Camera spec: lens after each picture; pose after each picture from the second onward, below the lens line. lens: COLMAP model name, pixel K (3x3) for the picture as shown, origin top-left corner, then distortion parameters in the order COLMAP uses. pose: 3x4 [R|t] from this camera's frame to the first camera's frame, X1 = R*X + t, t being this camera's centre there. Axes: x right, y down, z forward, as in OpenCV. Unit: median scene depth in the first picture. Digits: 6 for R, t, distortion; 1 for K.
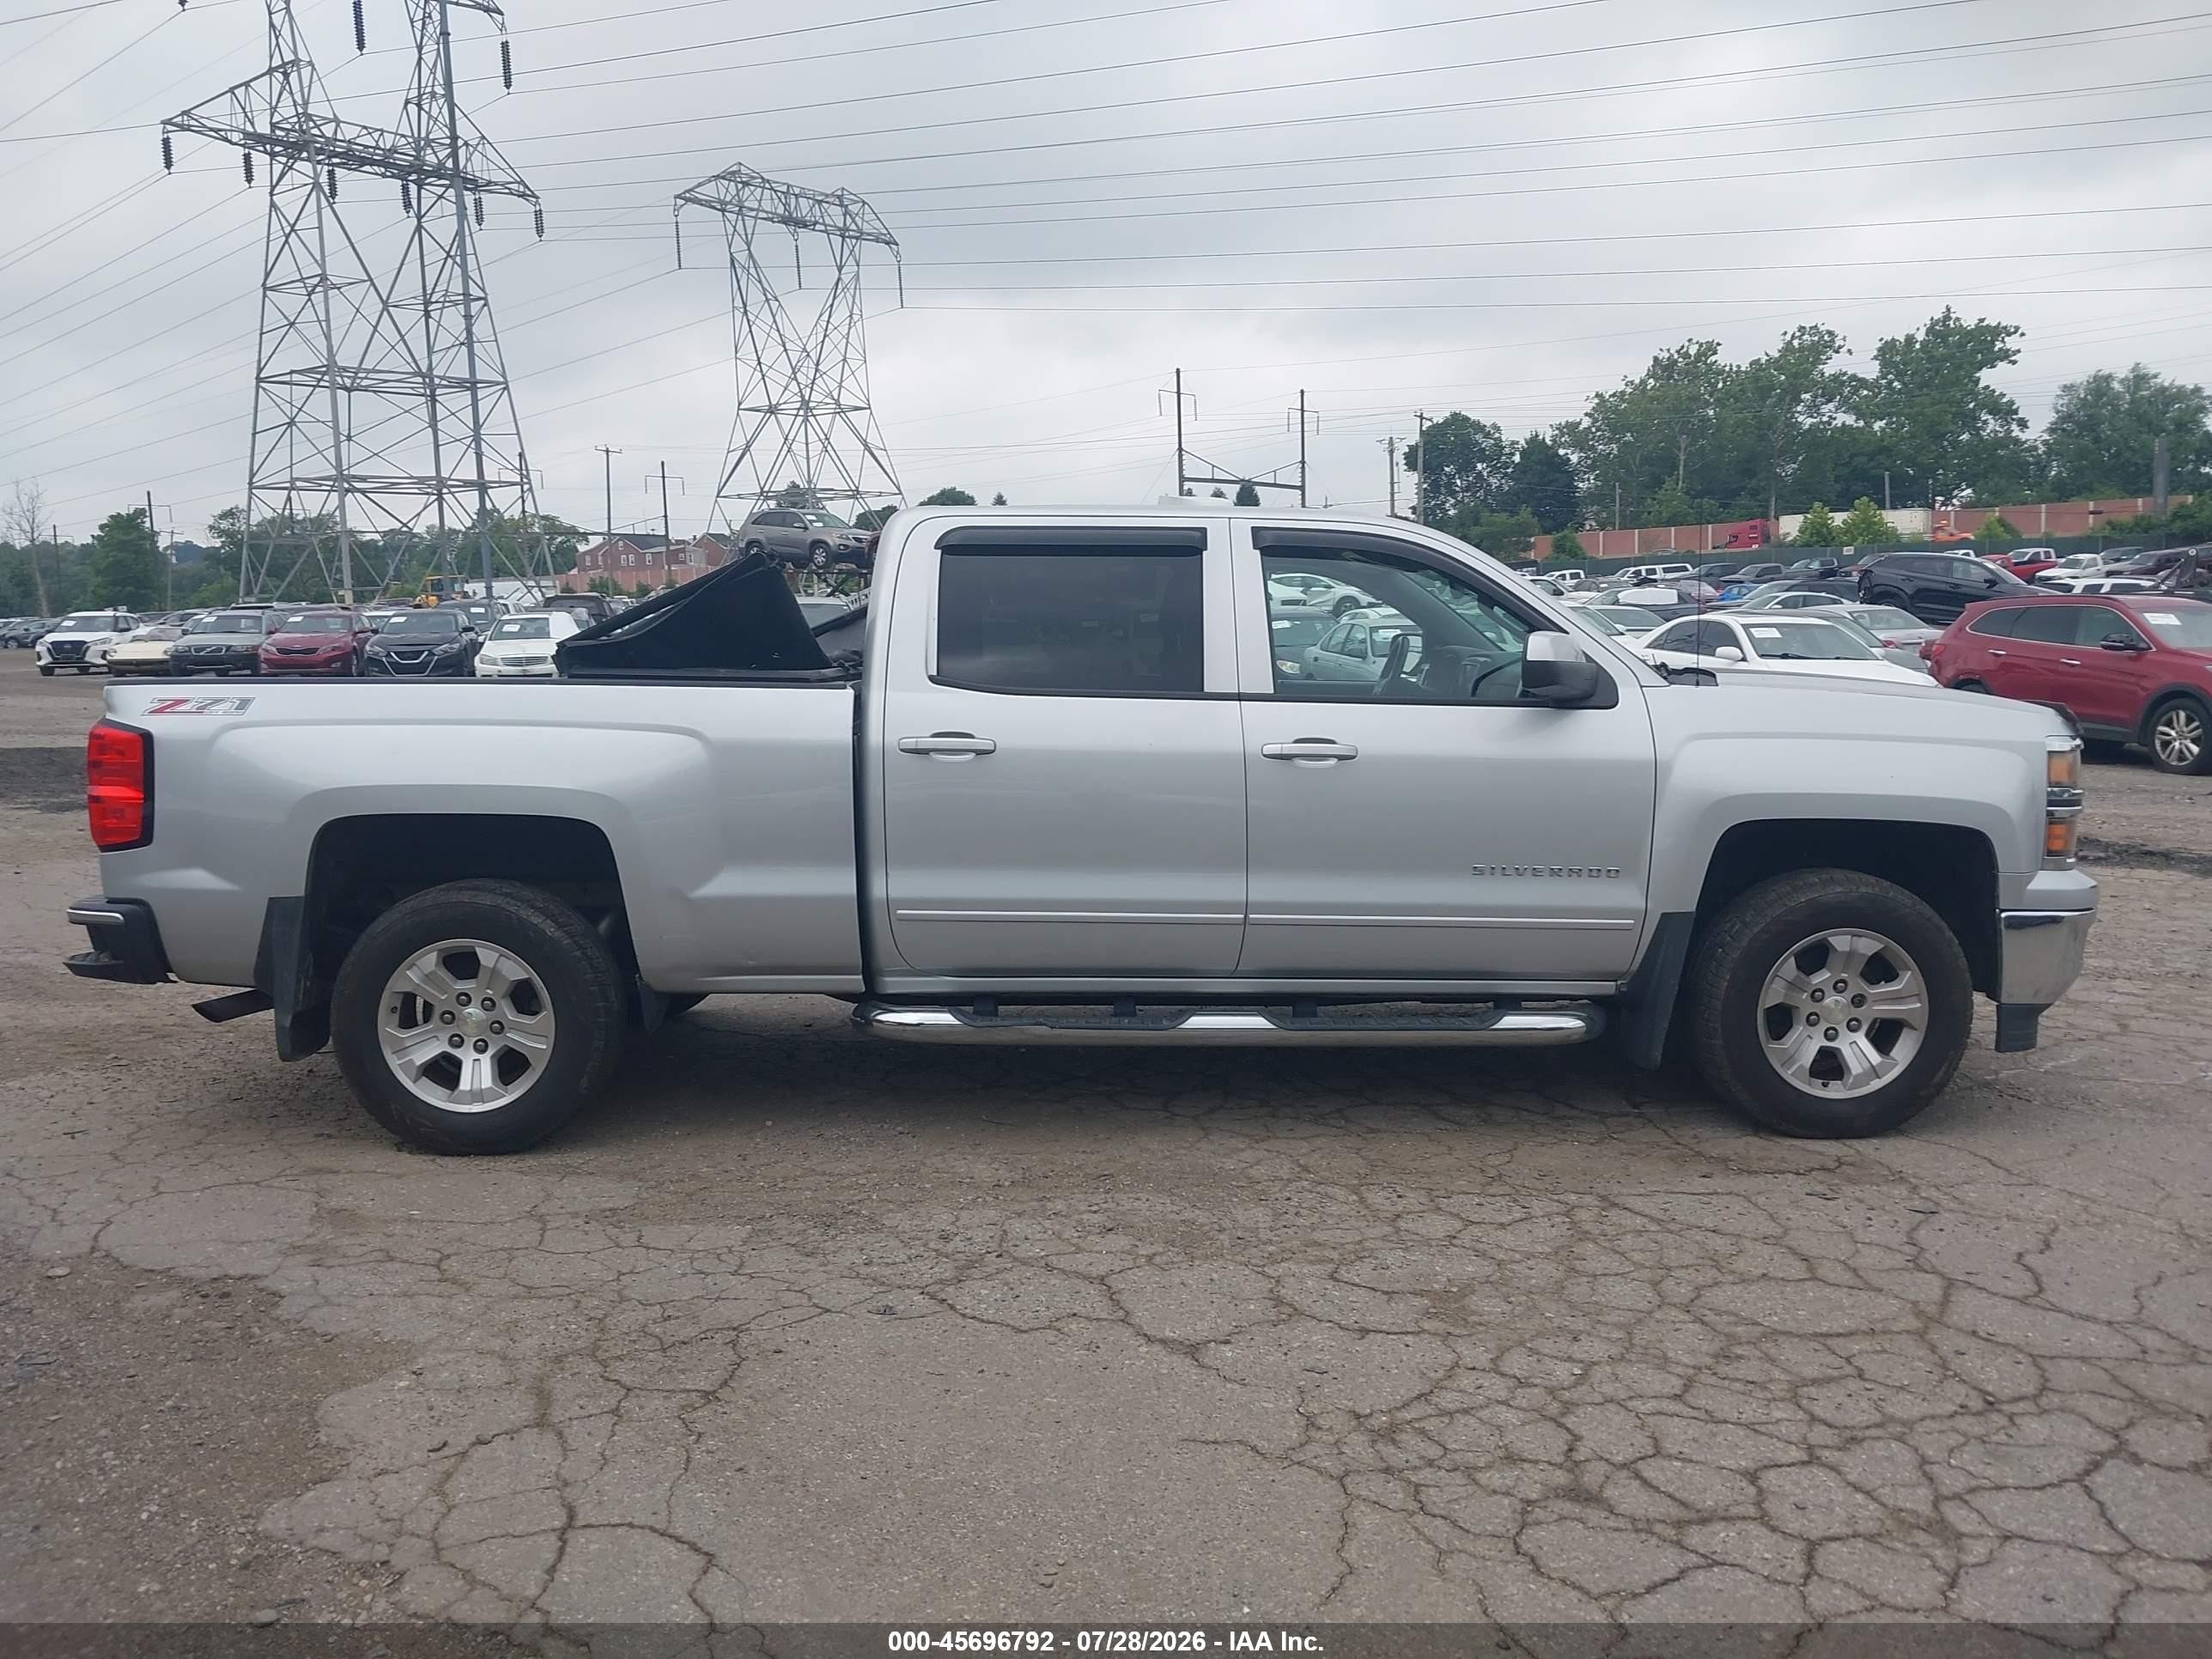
lens RADIAL K [[1706.6, 0, 1108.3], [0, 1706.6, 838.8], [0, 0, 1]] dist [0.025277, -0.010250]
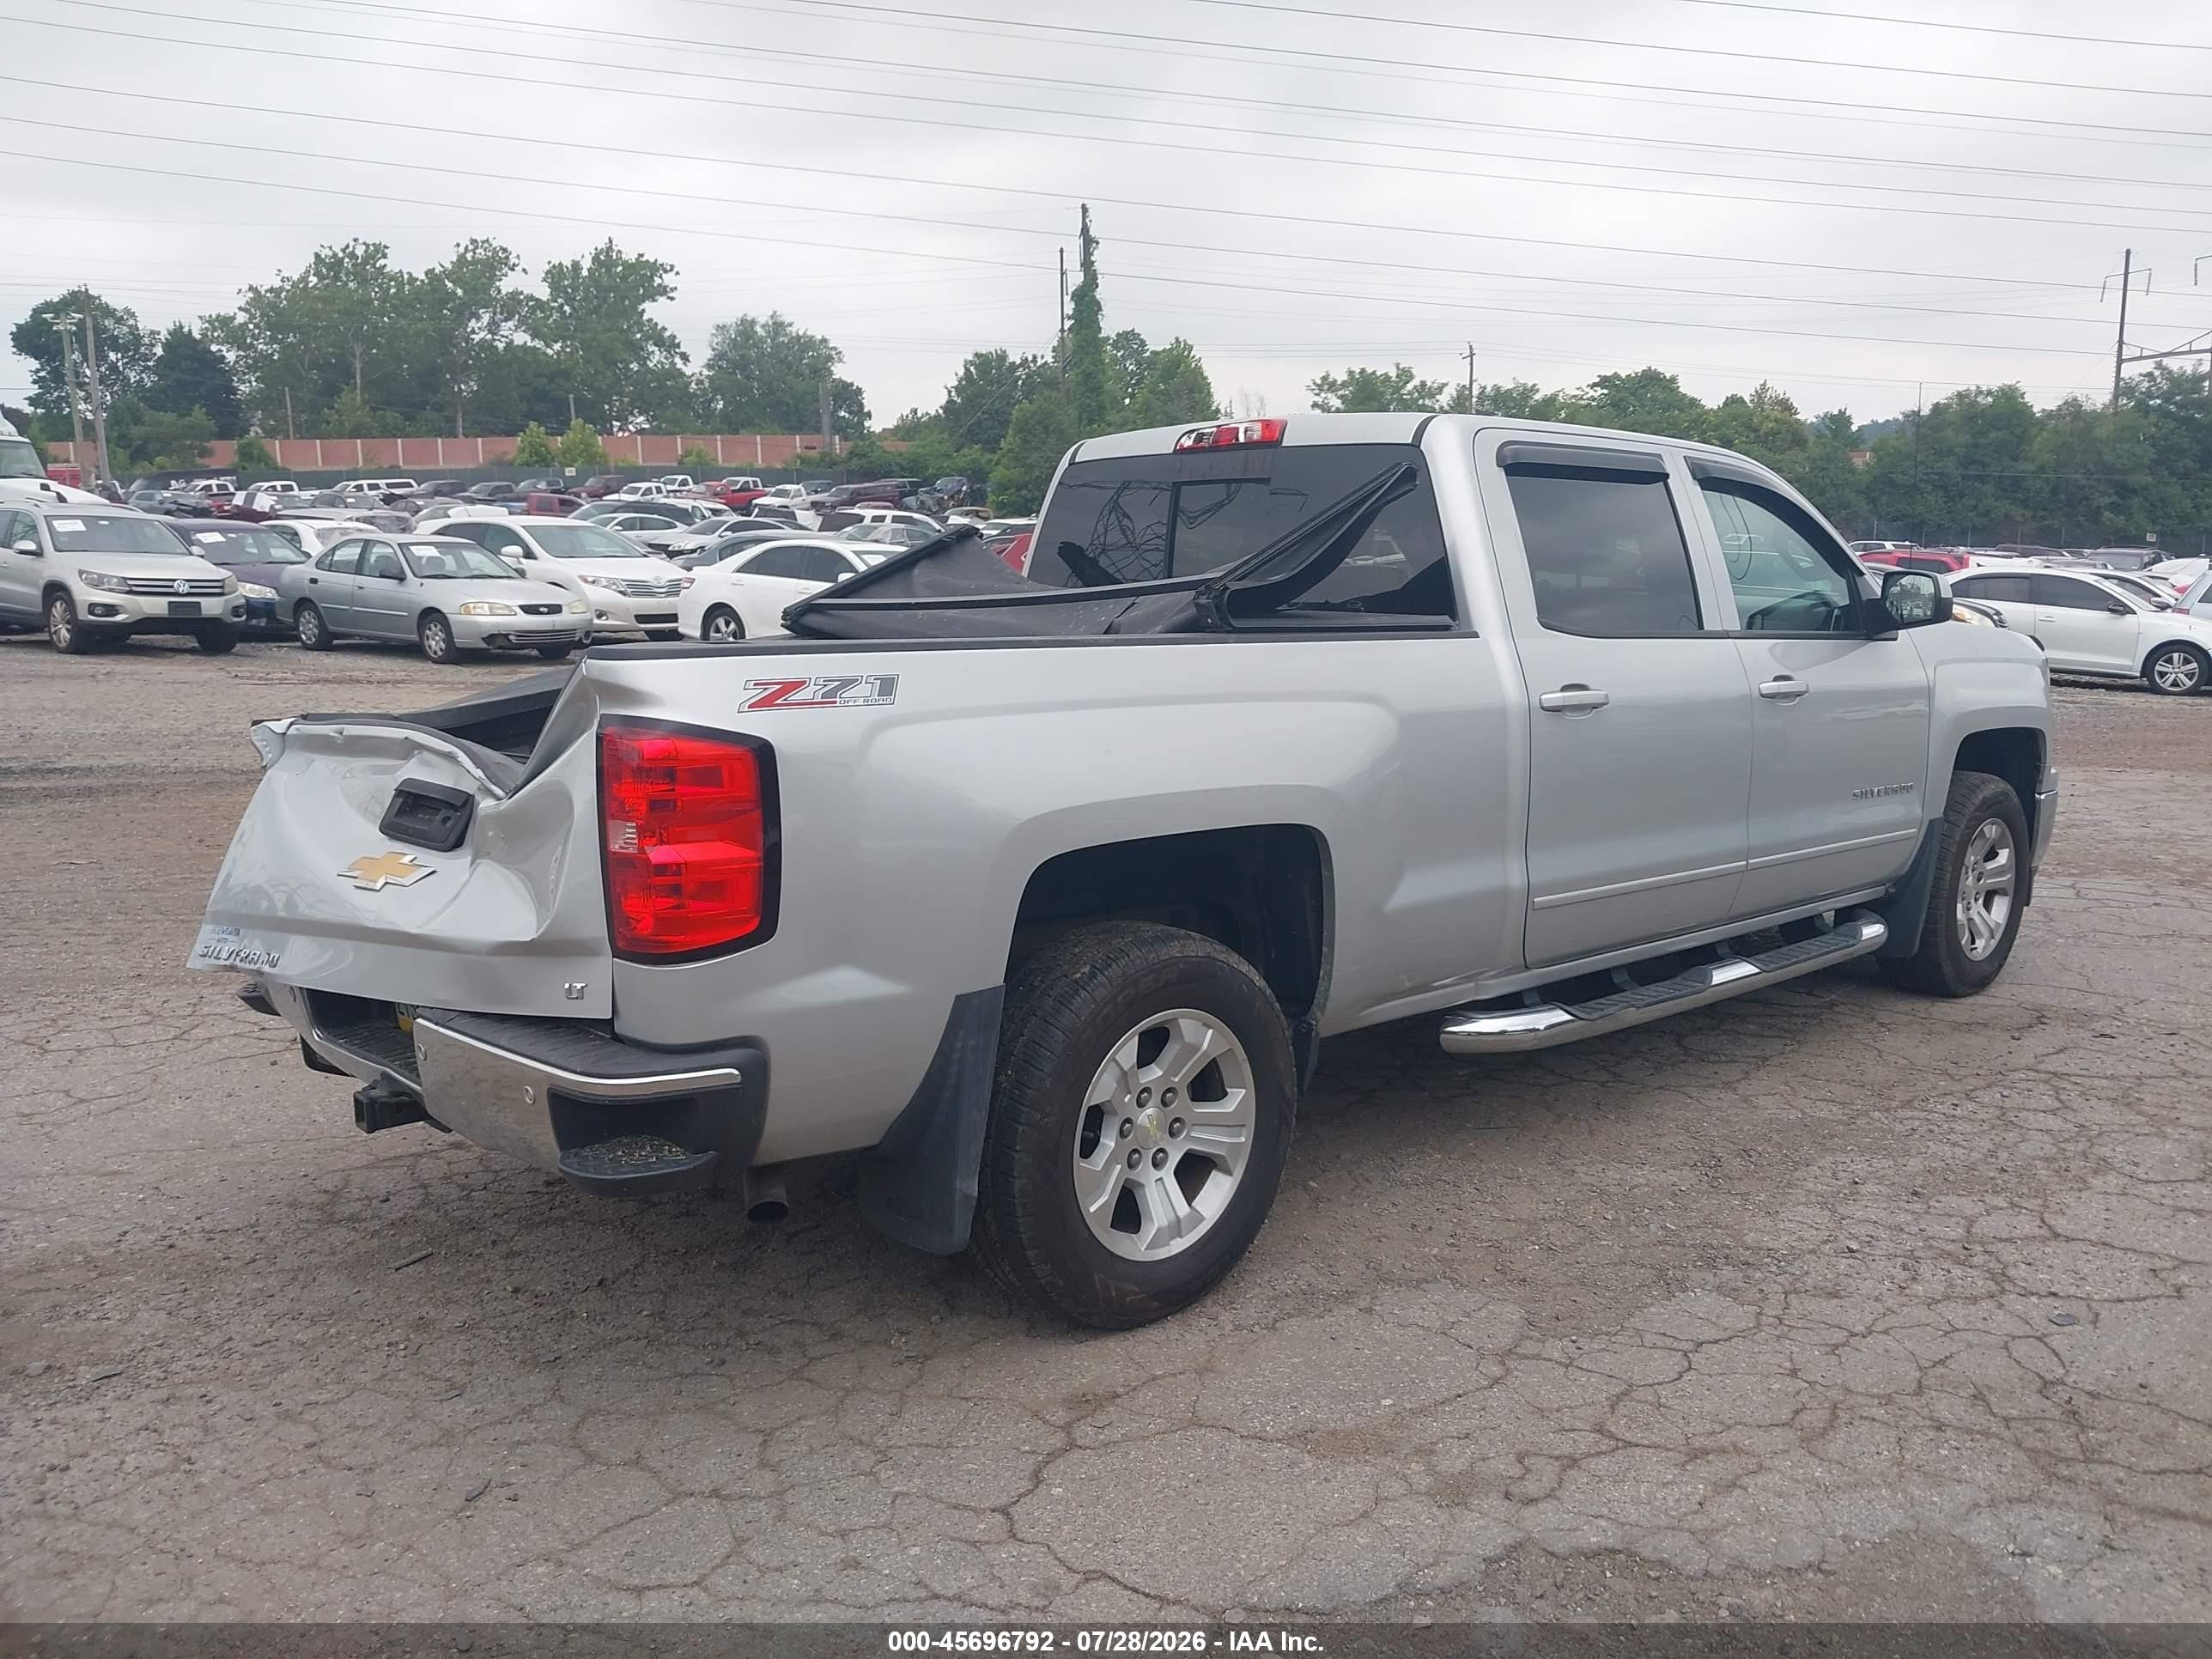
lens RADIAL K [[1737.6, 0, 1146.2], [0, 1737.6, 811.5], [0, 0, 1]] dist [0.006951, -0.018933]
pose [[0.752081, -0.087422, 0.653247, -0.842173], [0.068831, 0.996162, 0.054069, -0.061276], [-0.655467, 0.004299, 0.755212, 0.482235]]
